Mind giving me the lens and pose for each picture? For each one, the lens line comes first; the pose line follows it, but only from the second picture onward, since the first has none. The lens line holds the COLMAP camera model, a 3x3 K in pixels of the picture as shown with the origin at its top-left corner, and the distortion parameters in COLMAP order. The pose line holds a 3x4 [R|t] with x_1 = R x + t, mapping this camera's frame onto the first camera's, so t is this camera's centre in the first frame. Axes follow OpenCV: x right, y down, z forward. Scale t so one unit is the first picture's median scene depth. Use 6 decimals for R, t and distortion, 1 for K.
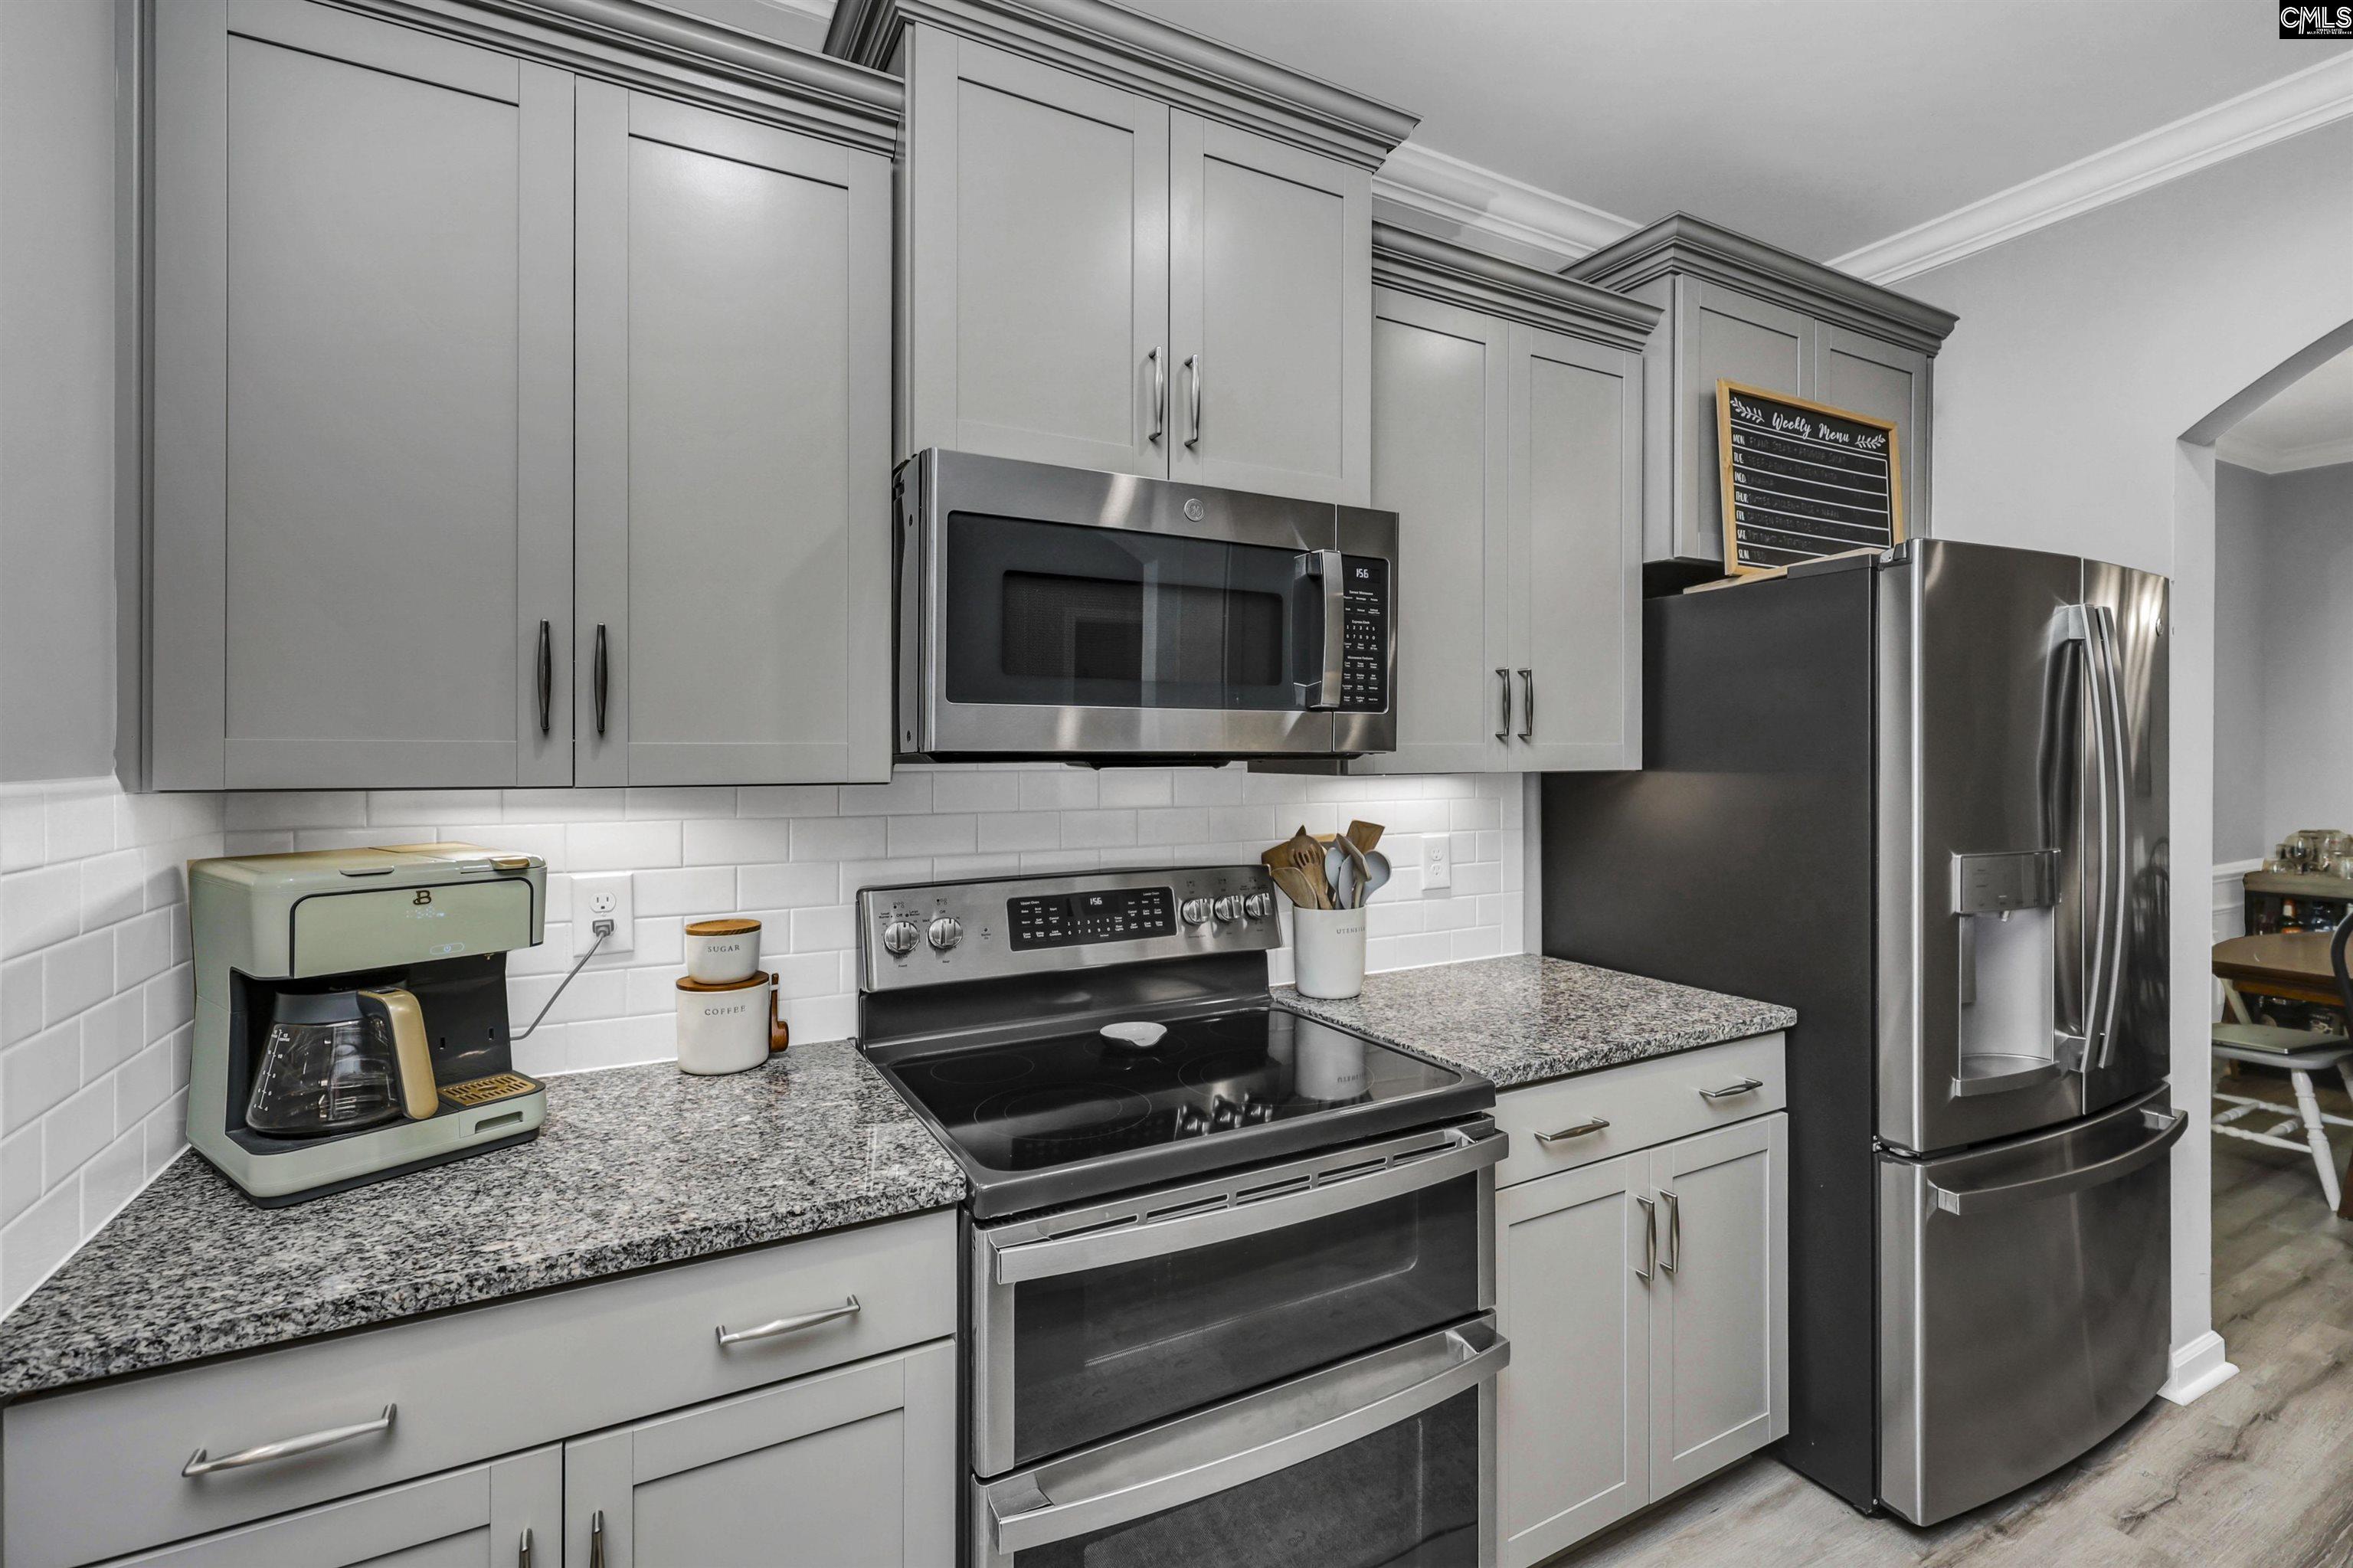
lens RADIAL K [[949.1, 0, 1206.7], [0, 949.1, 744.4], [0, 0, 1]] dist [-0.002083, 0.000135]
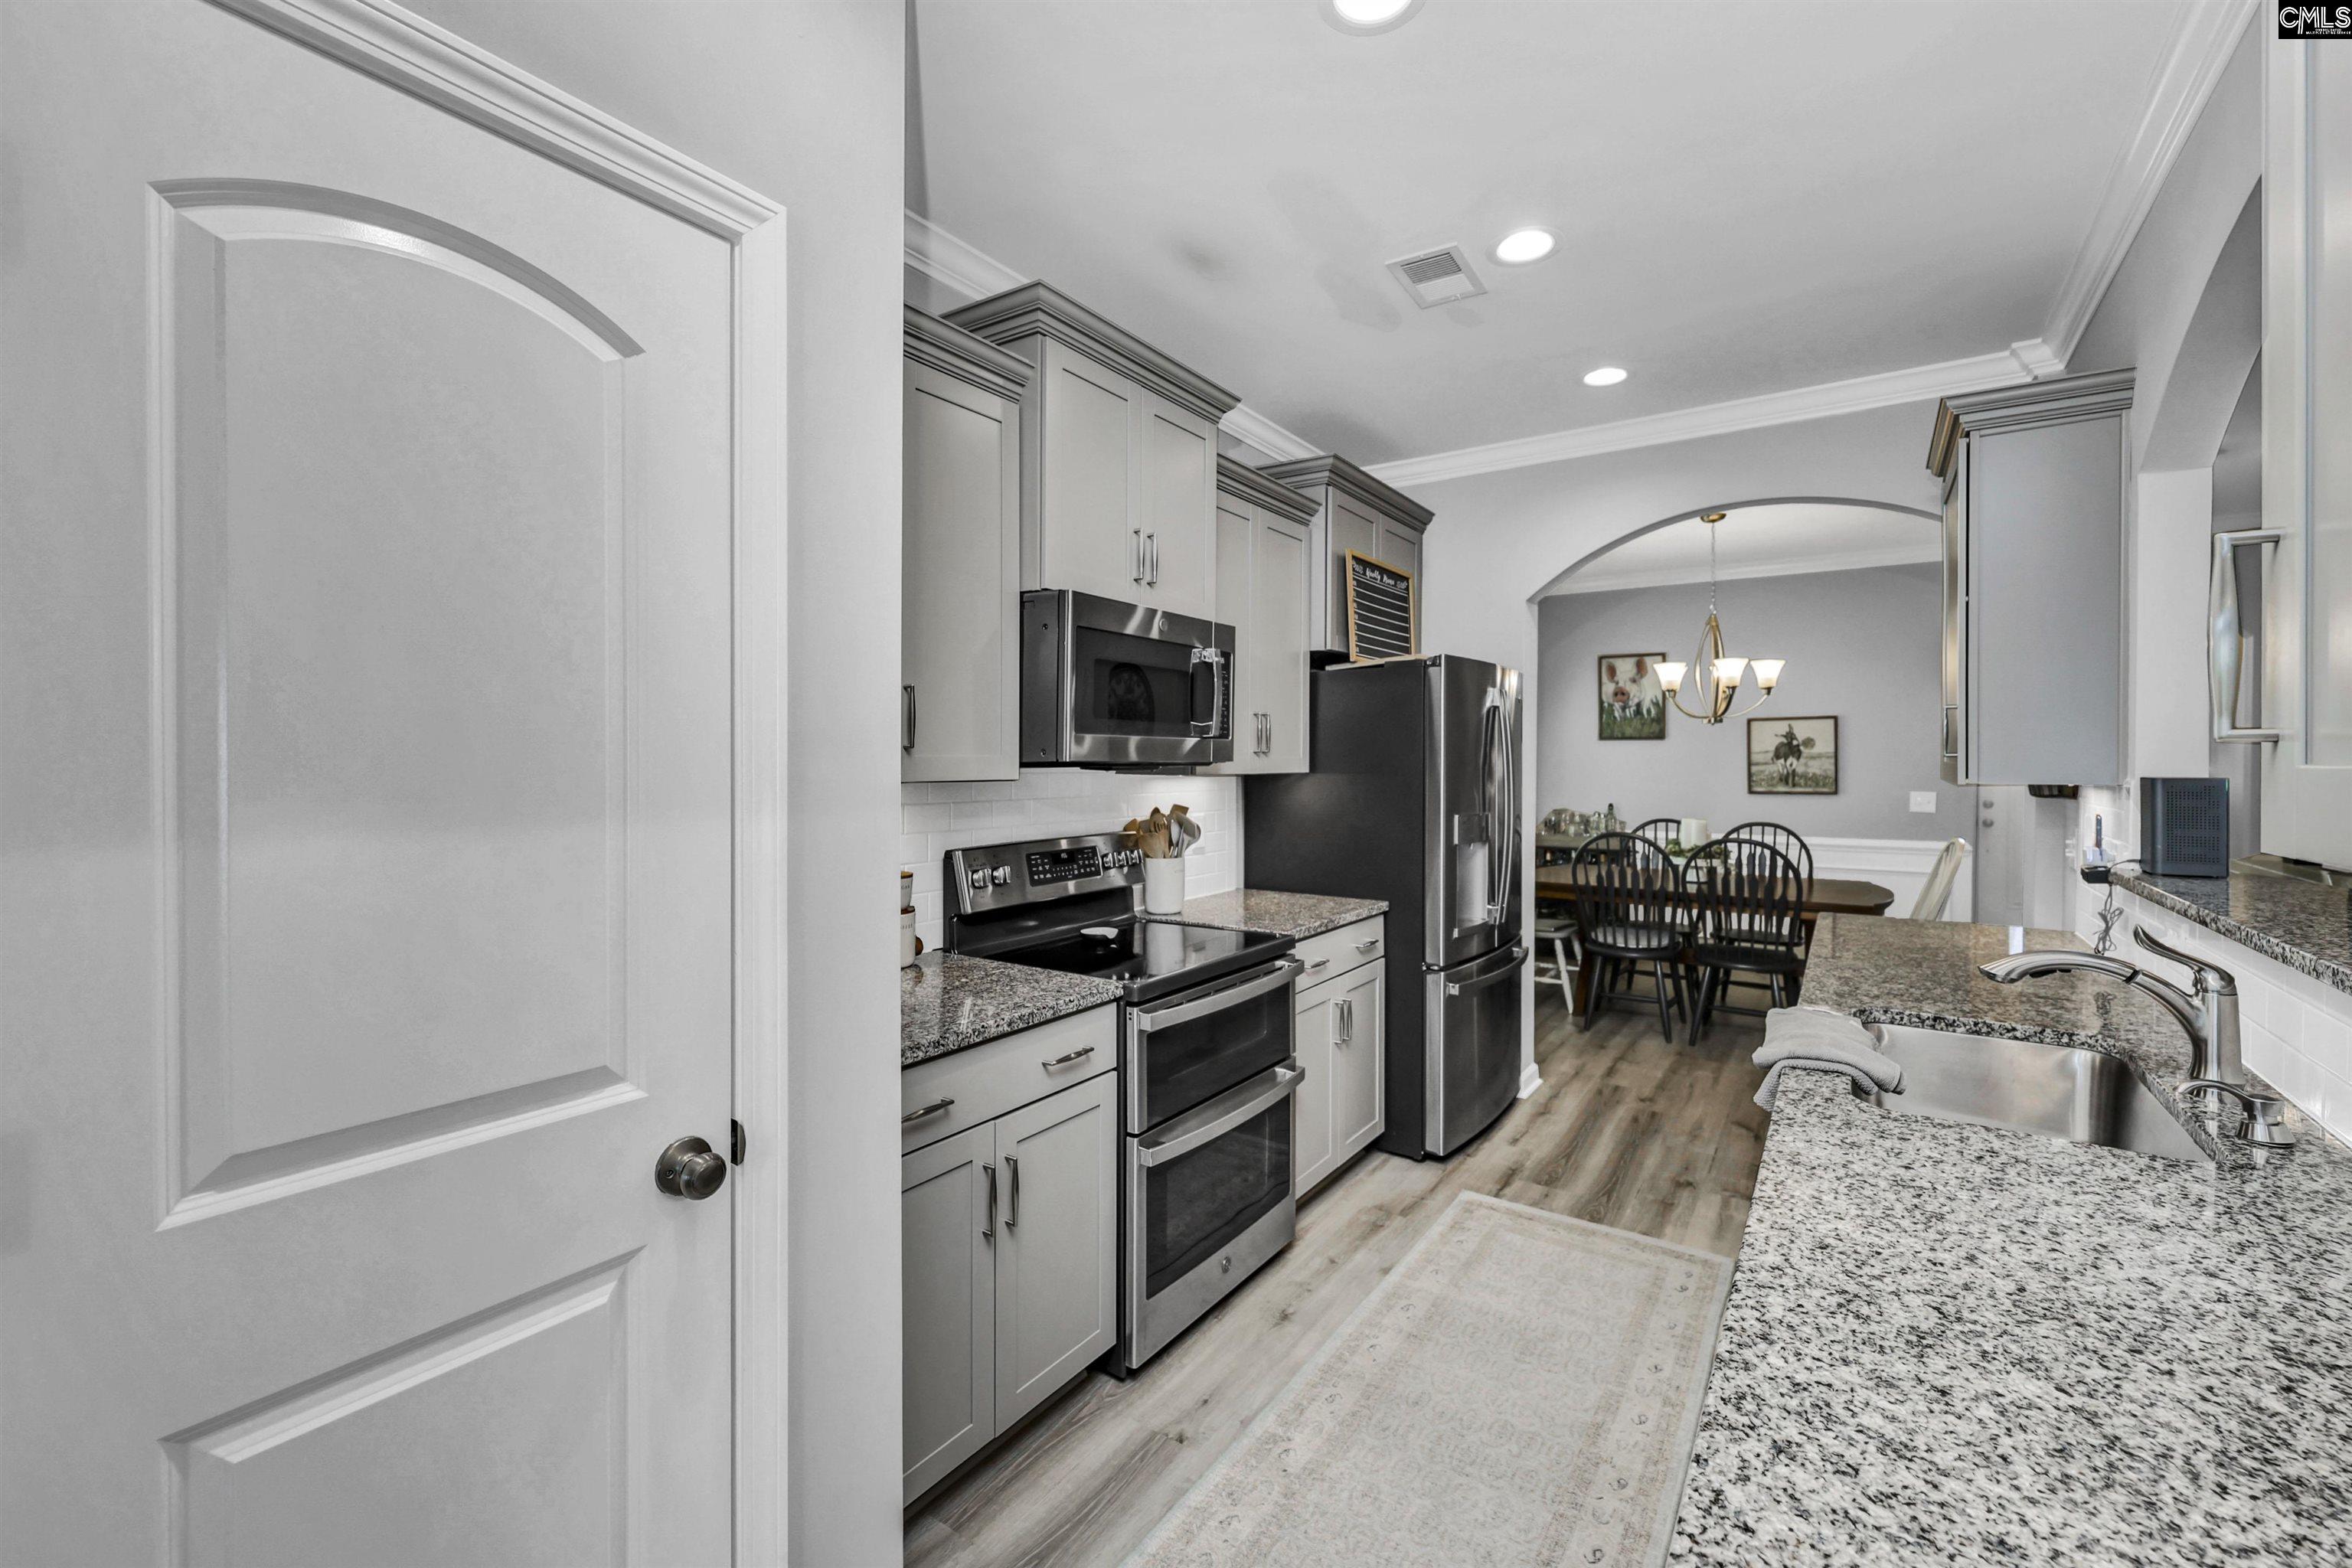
lens RADIAL K [[1010.1, 0, 1200.8], [0, 1010.1, 754.7], [0, 0, 1]] dist [0.009941, 0.000244]
pose [[0.856379, 0.007377, 0.516296, -0.720996], [-0.008538, 0.999964, -0.000126, -0.003980], [-0.516278, -0.004300, 0.856410, -0.505948]]
